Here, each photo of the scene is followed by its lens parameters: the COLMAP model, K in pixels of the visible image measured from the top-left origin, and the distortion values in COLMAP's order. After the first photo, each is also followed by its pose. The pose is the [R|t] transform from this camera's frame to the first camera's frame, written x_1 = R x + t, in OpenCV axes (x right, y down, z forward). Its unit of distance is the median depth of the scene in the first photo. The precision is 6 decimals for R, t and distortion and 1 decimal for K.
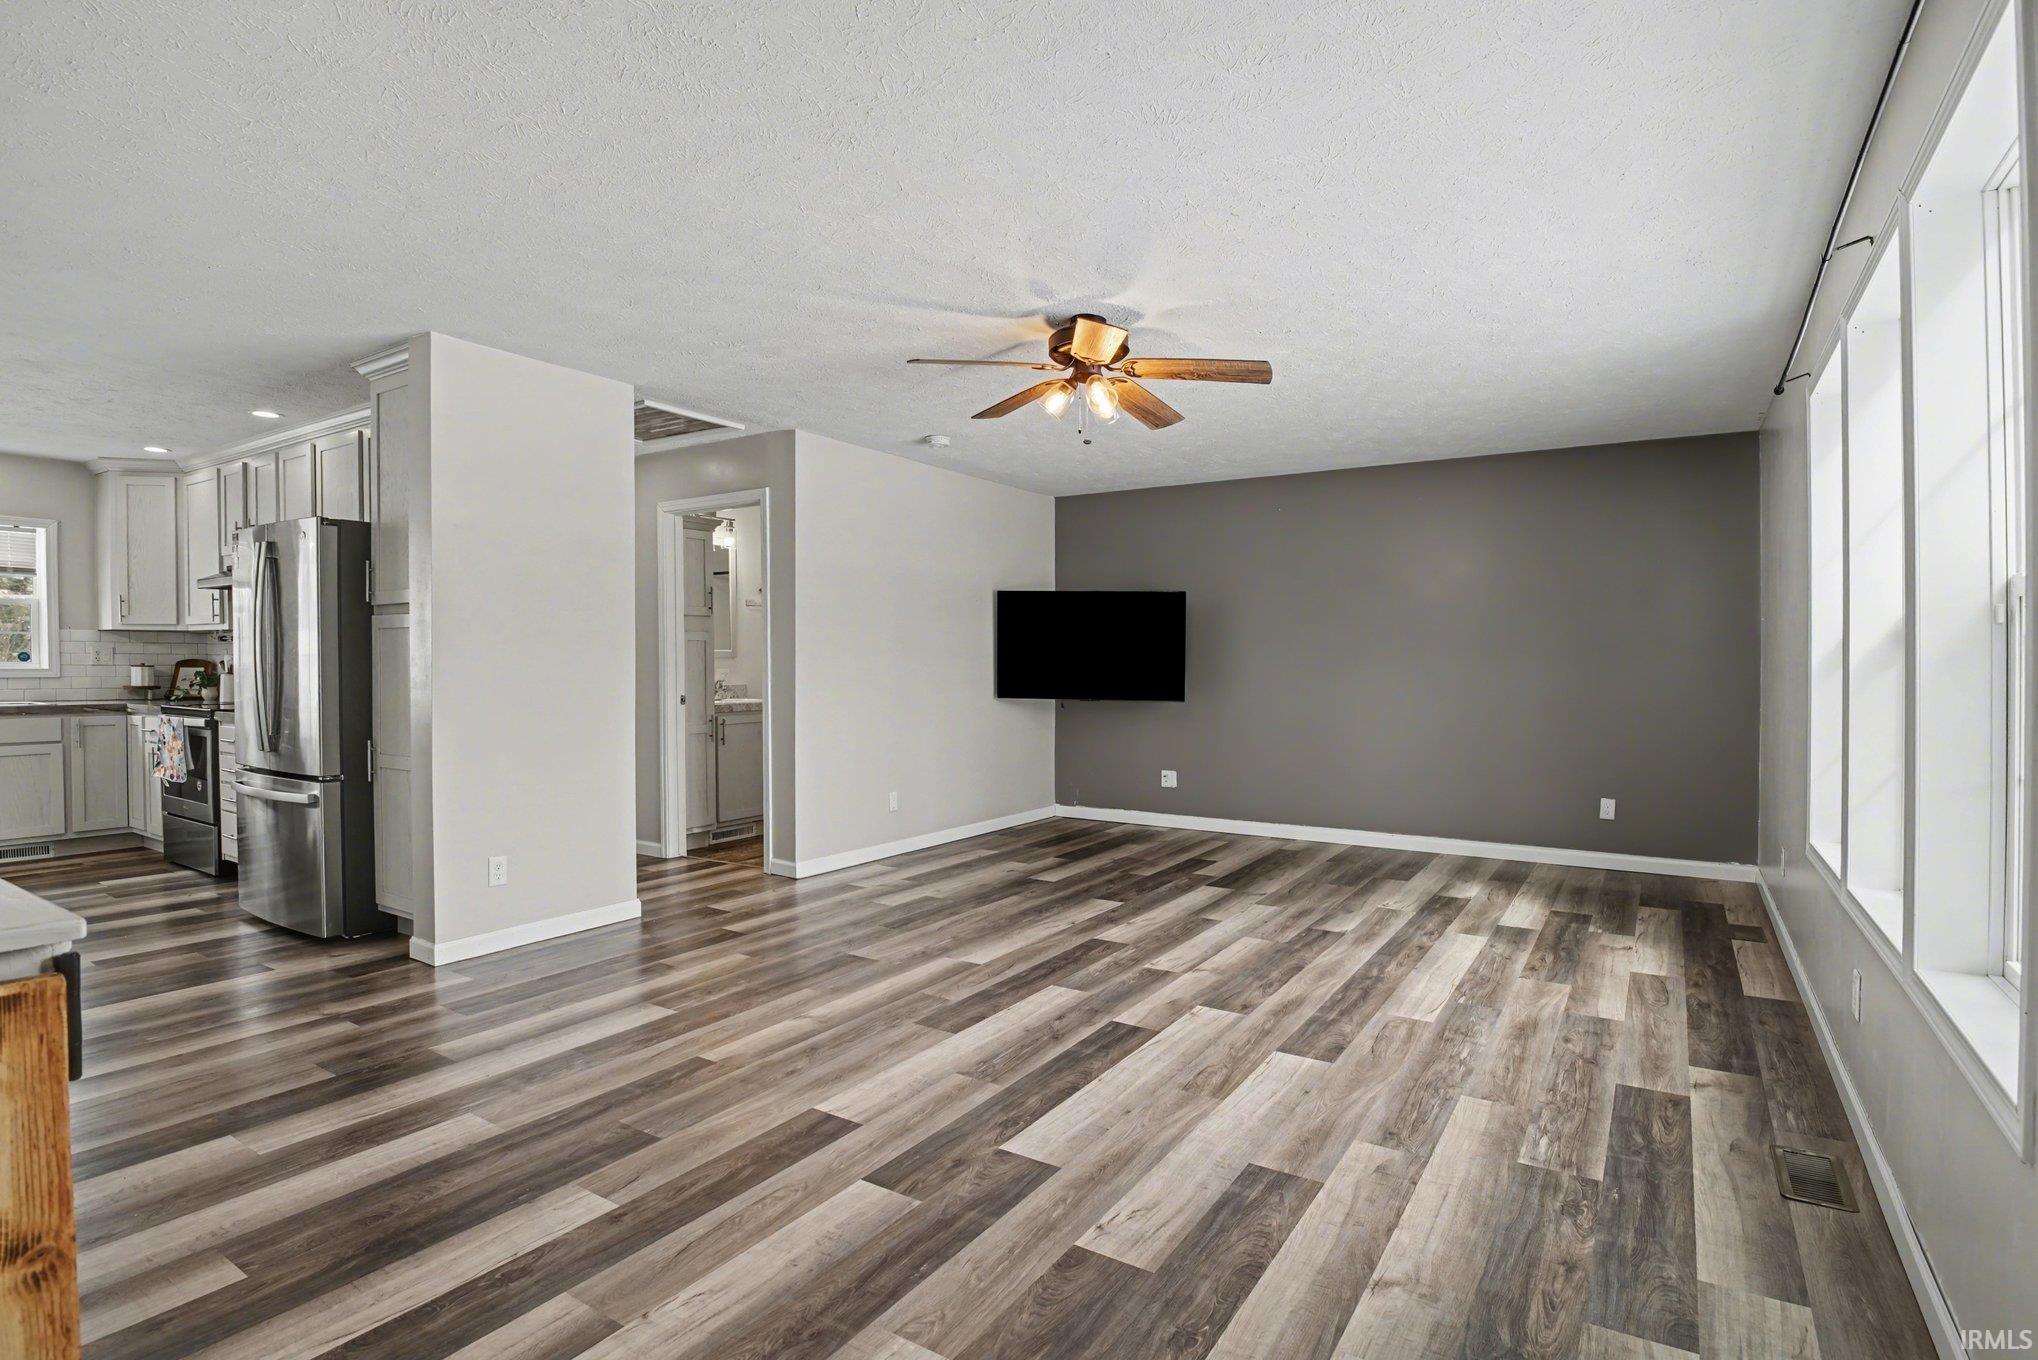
lens RADIAL K [[997.6, 0, 1029.4], [0, 997.6, 678.2], [0, 0, 1]] dist [0.005381, -0.001505]
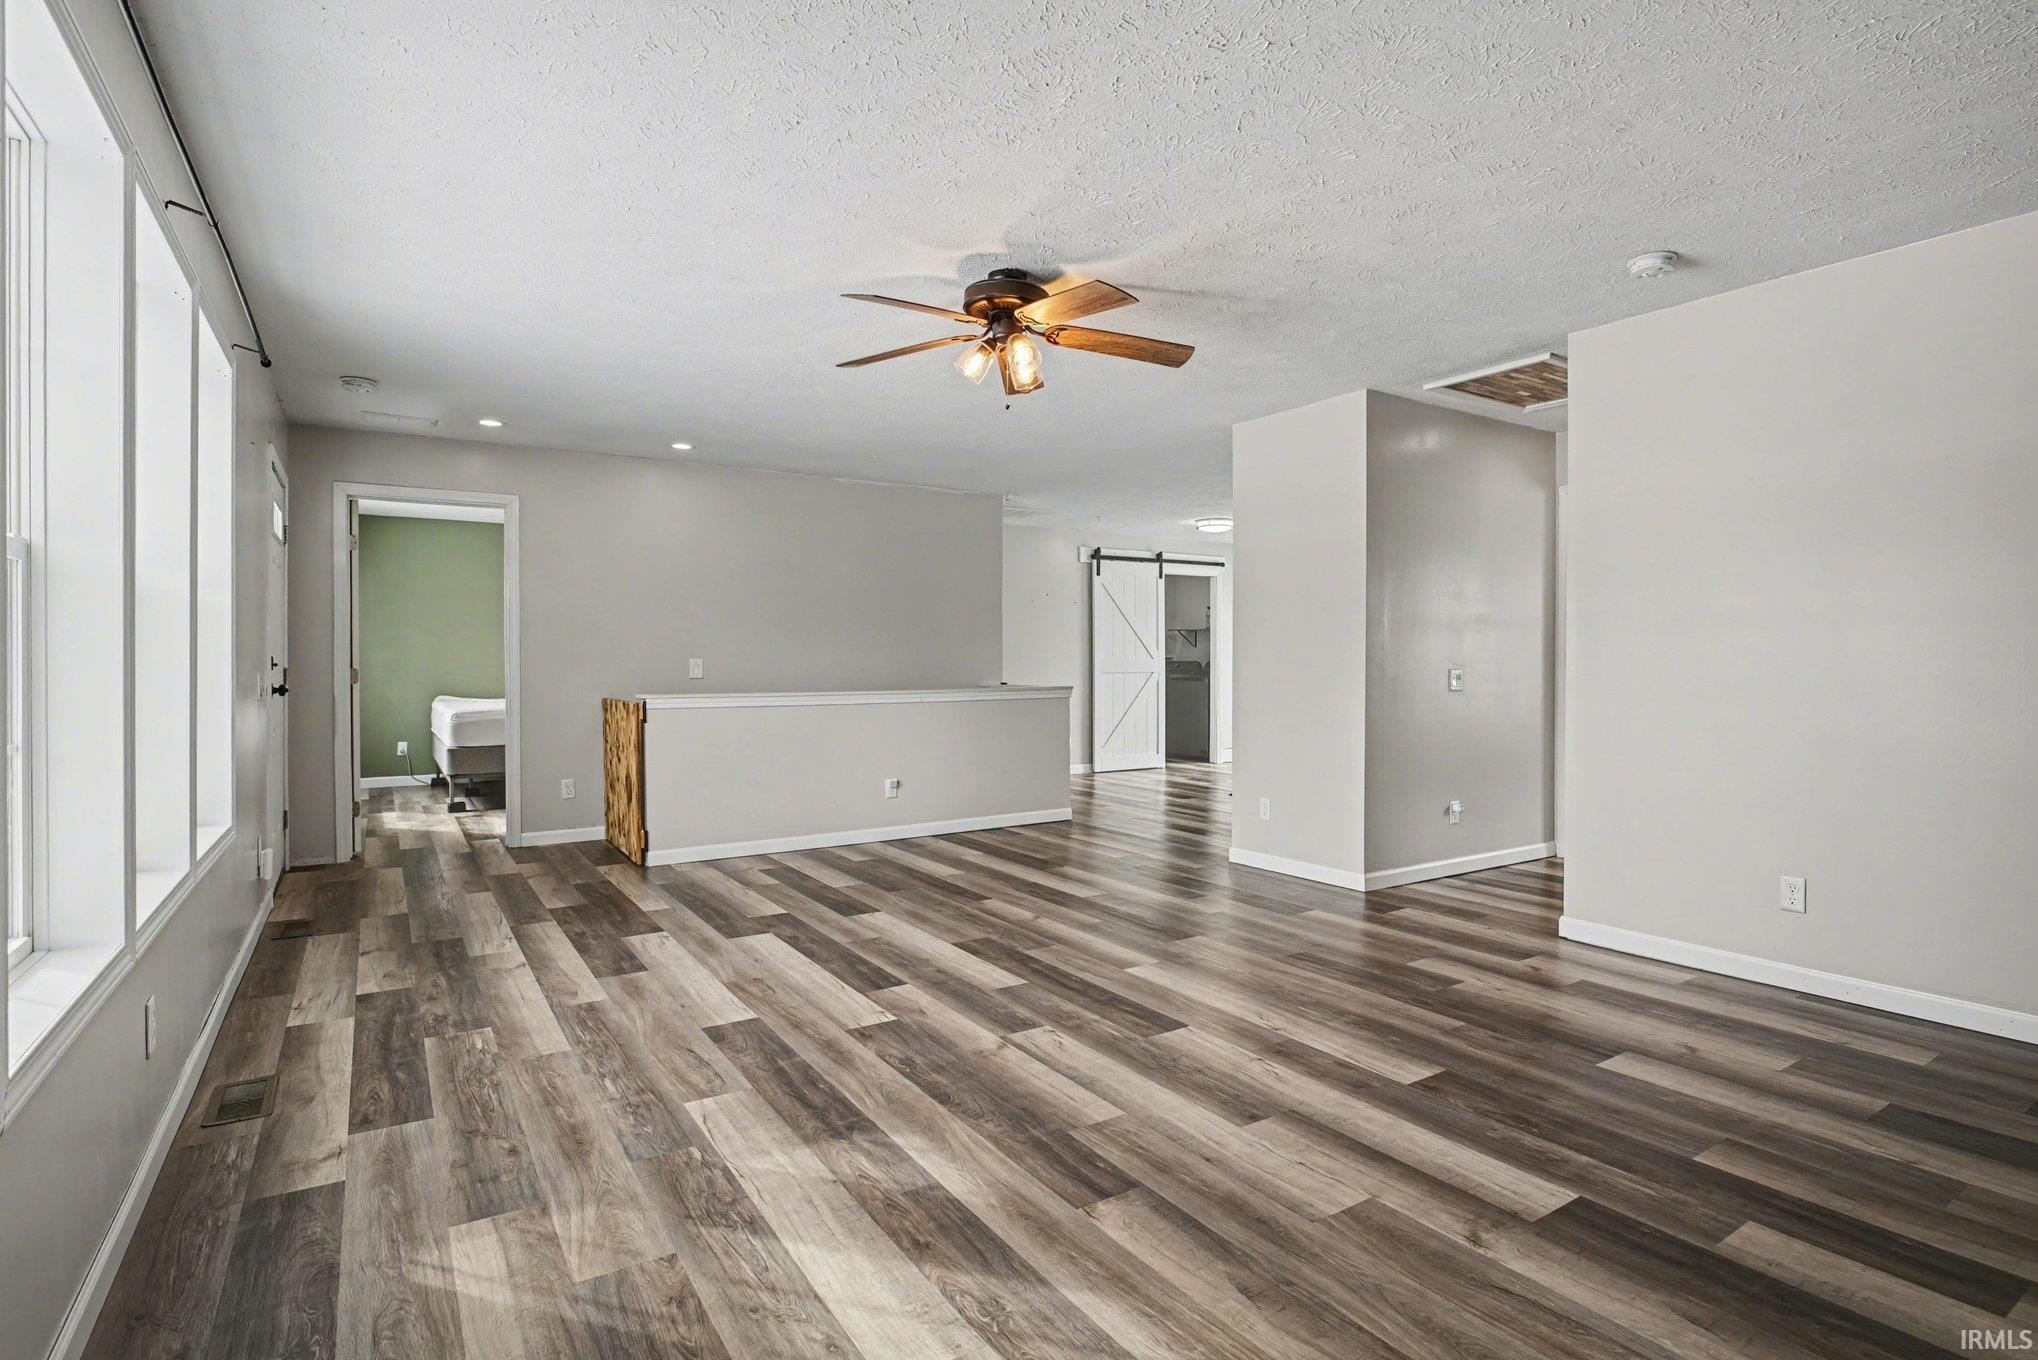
lens RADIAL K [[997.6, 0, 1028.0], [0, 997.6, 670.0], [0, 0, 1]] dist [0.005381, -0.001505]
pose [[-0.408793, 0.003507, -0.912620, 1.065118], [-0.010539, 0.999908, 0.008563, 0.004060], [0.912566, 0.013118, -0.408719, 1.662222]]
